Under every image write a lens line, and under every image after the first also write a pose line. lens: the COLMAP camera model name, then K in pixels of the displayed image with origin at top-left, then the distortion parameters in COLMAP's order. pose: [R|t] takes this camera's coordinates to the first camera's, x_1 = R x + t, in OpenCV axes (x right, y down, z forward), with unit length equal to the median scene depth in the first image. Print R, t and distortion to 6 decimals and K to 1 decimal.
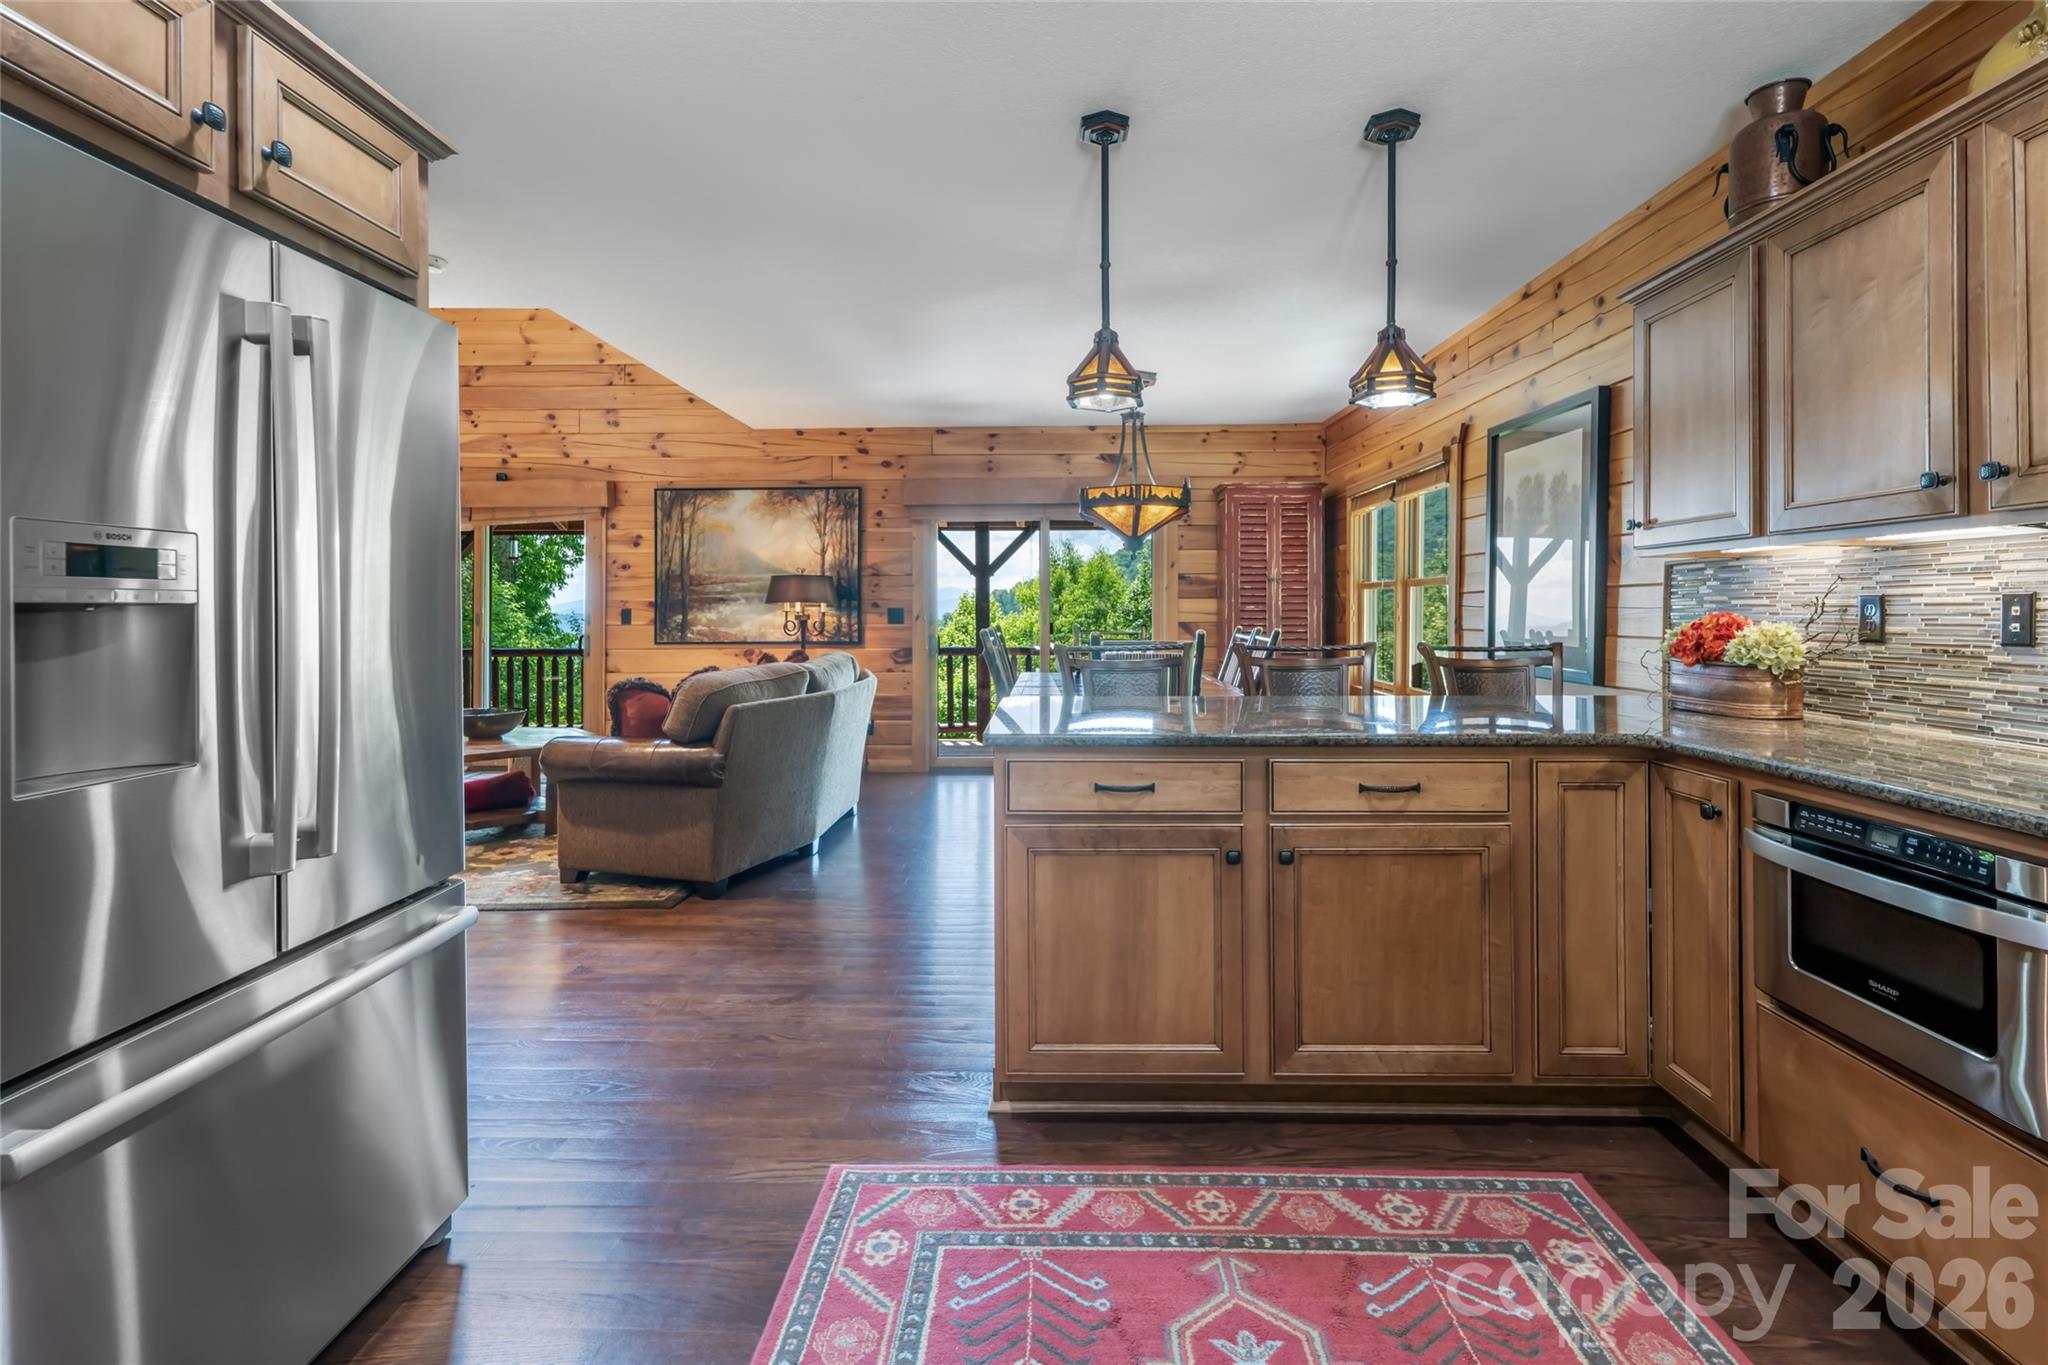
lens RADIAL K [[978.9, 0, 1030.7], [0, 978.9, 601.0], [0, 0, 1]] dist [0.015679, 0.001976]
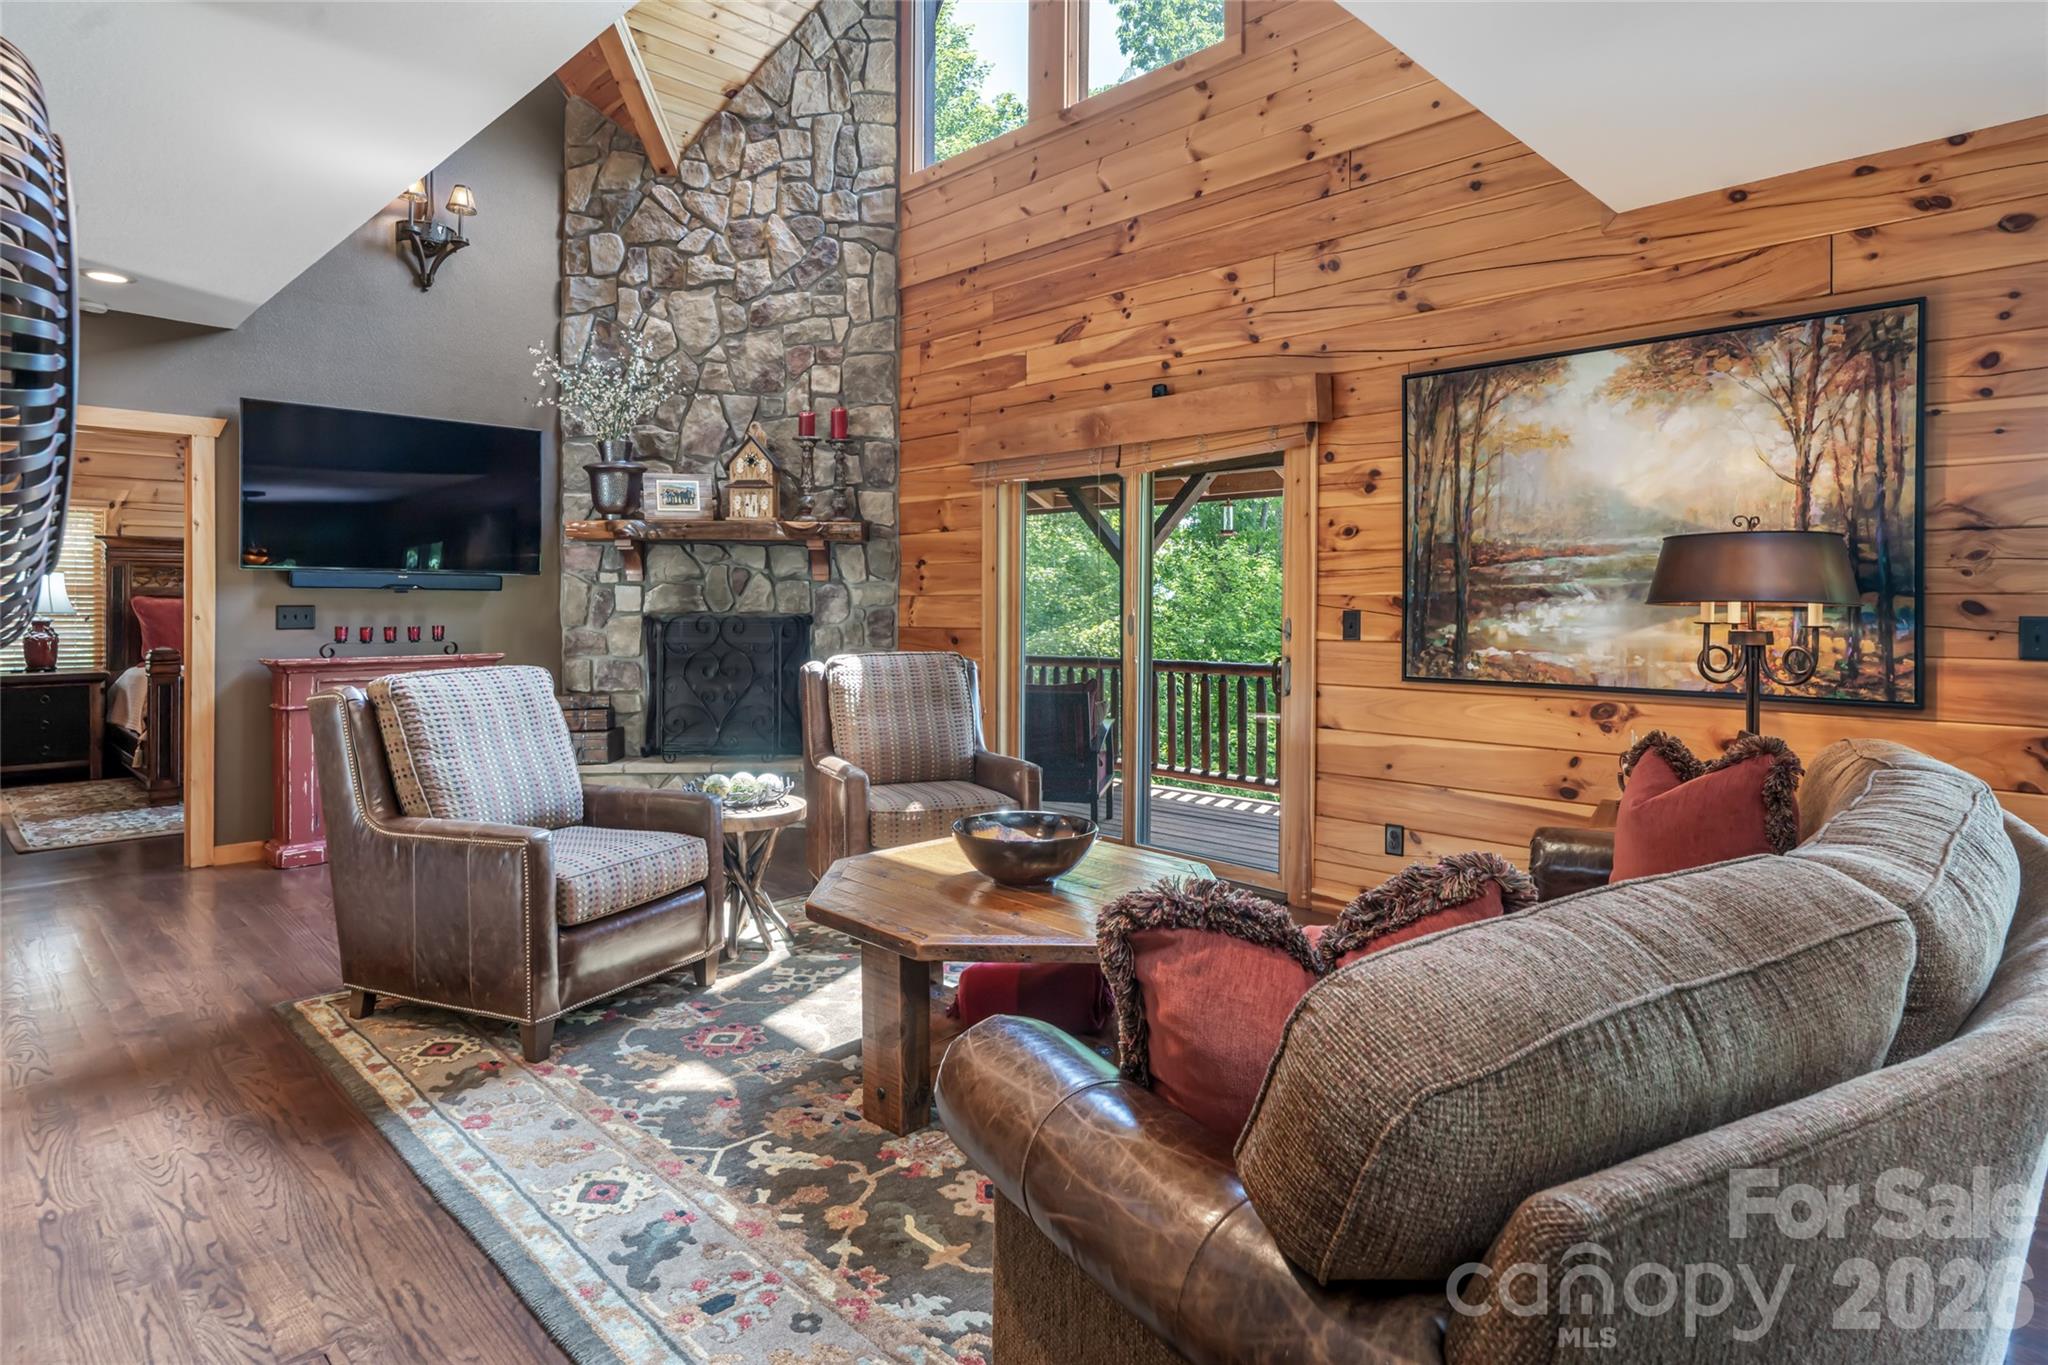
lens RADIAL K [[1109.7, 0, 1006.1], [0, 1109.7, 594.2], [0, 0, 1]] dist [-0.001145, 0.000260]
pose [[0.722913, 0.000954, -0.690939, -0.135994], [0.000873, 0.999997, 0.002294, -0.002565], [0.690939, -0.002261, 0.722910, 0.448252]]
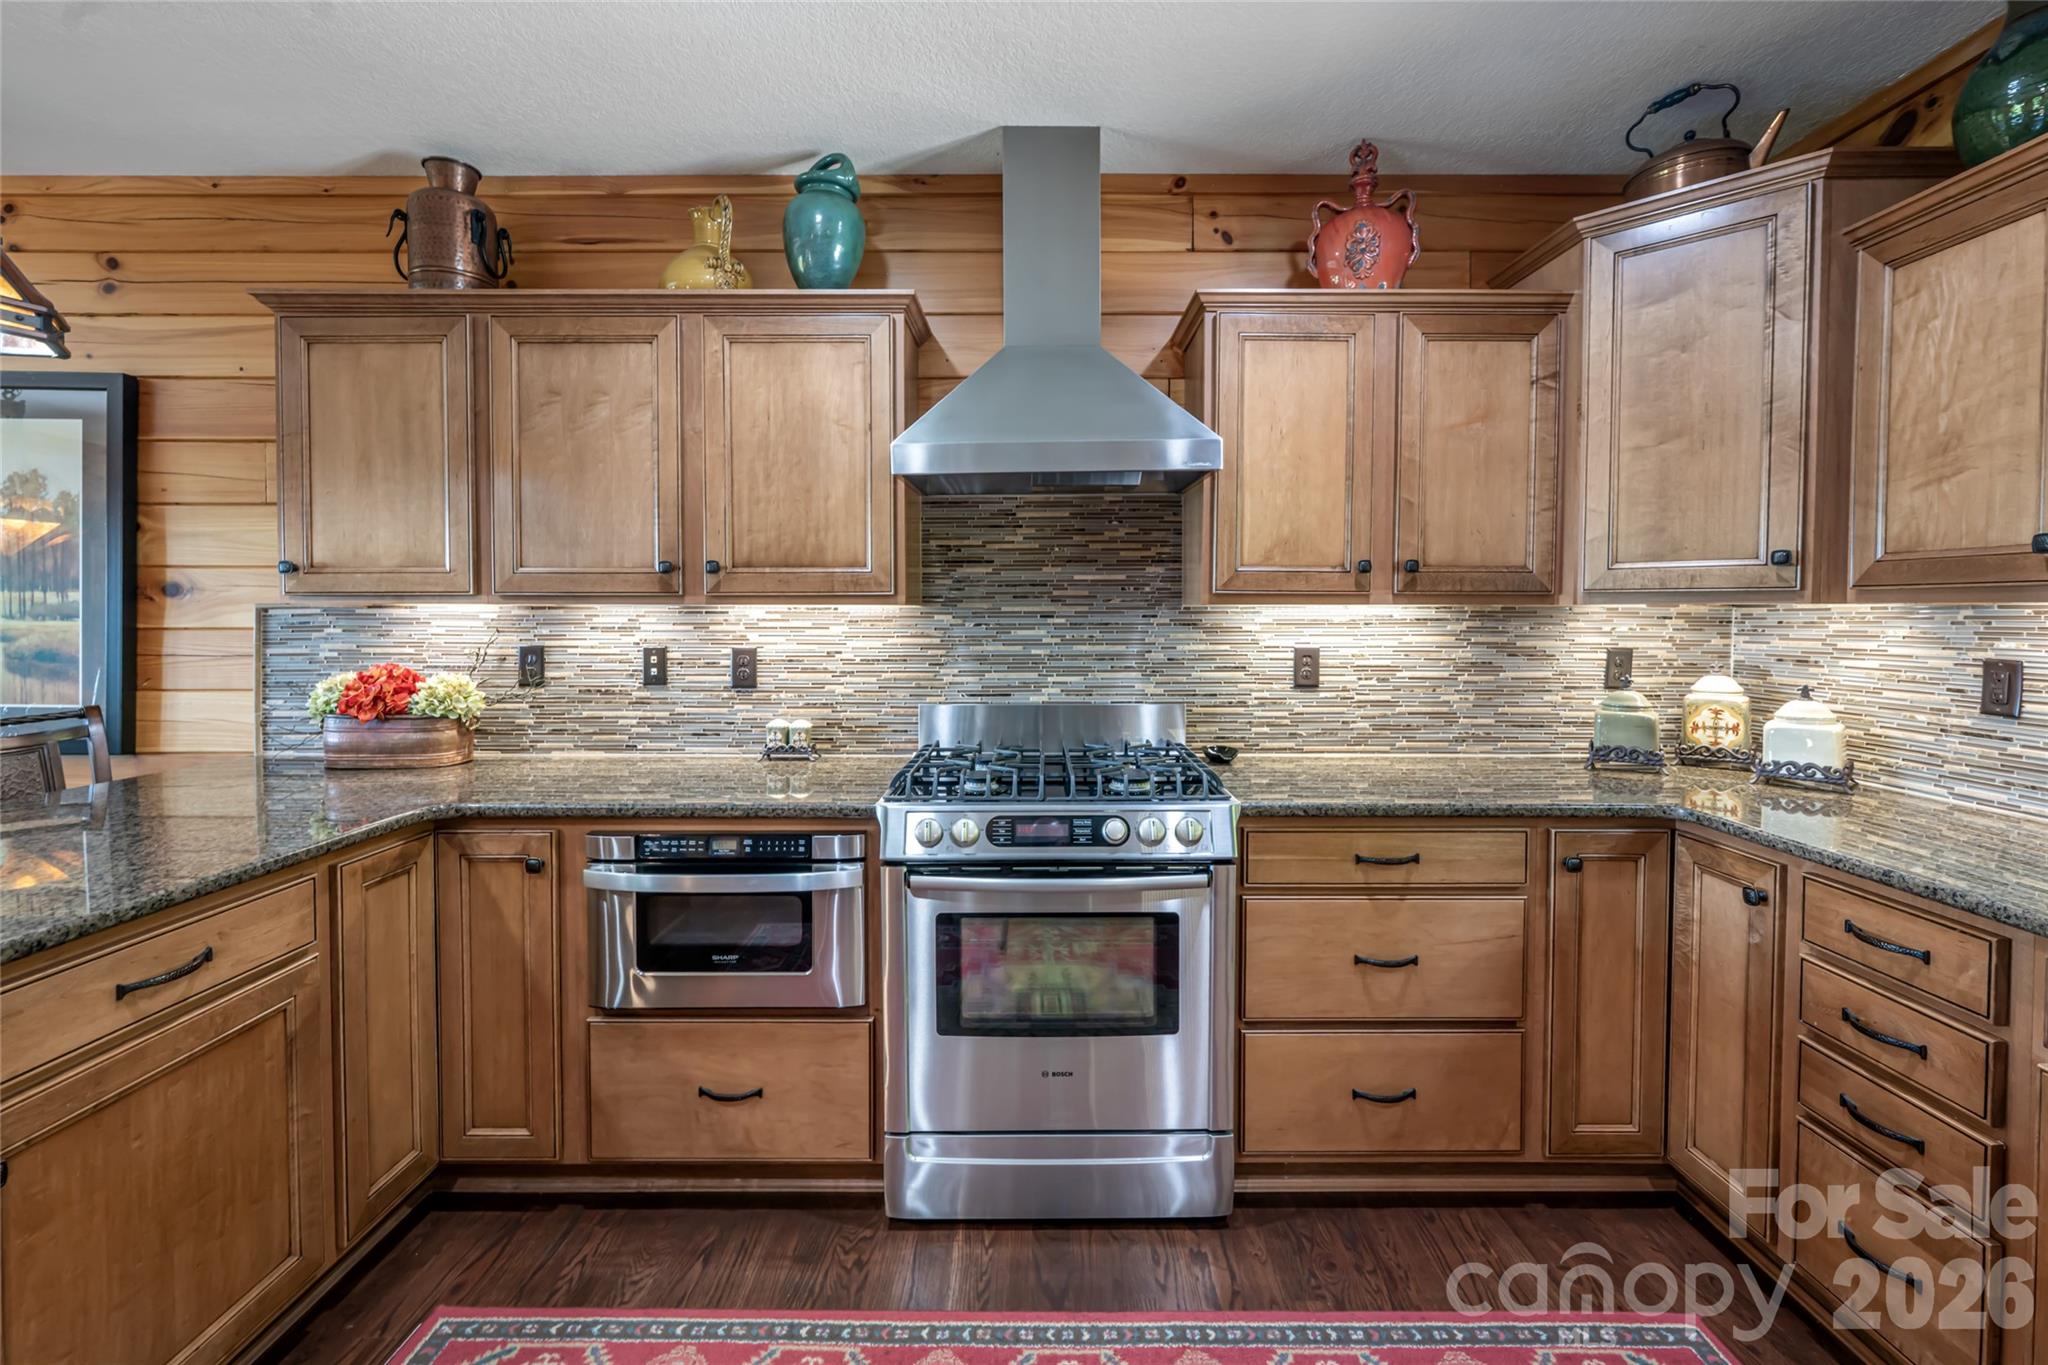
lens RADIAL K [[876.1, 0, 1053.6], [0, 876.1, 631.5], [0, 0, 1]] dist [0.002324, -0.000602]
pose [[-0.020895, -0.018050, 0.999619, -0.070984], [-0.010131, 0.999789, 0.017842, -0.016261], [-0.999730, -0.009754, -0.021074, 0.133959]]
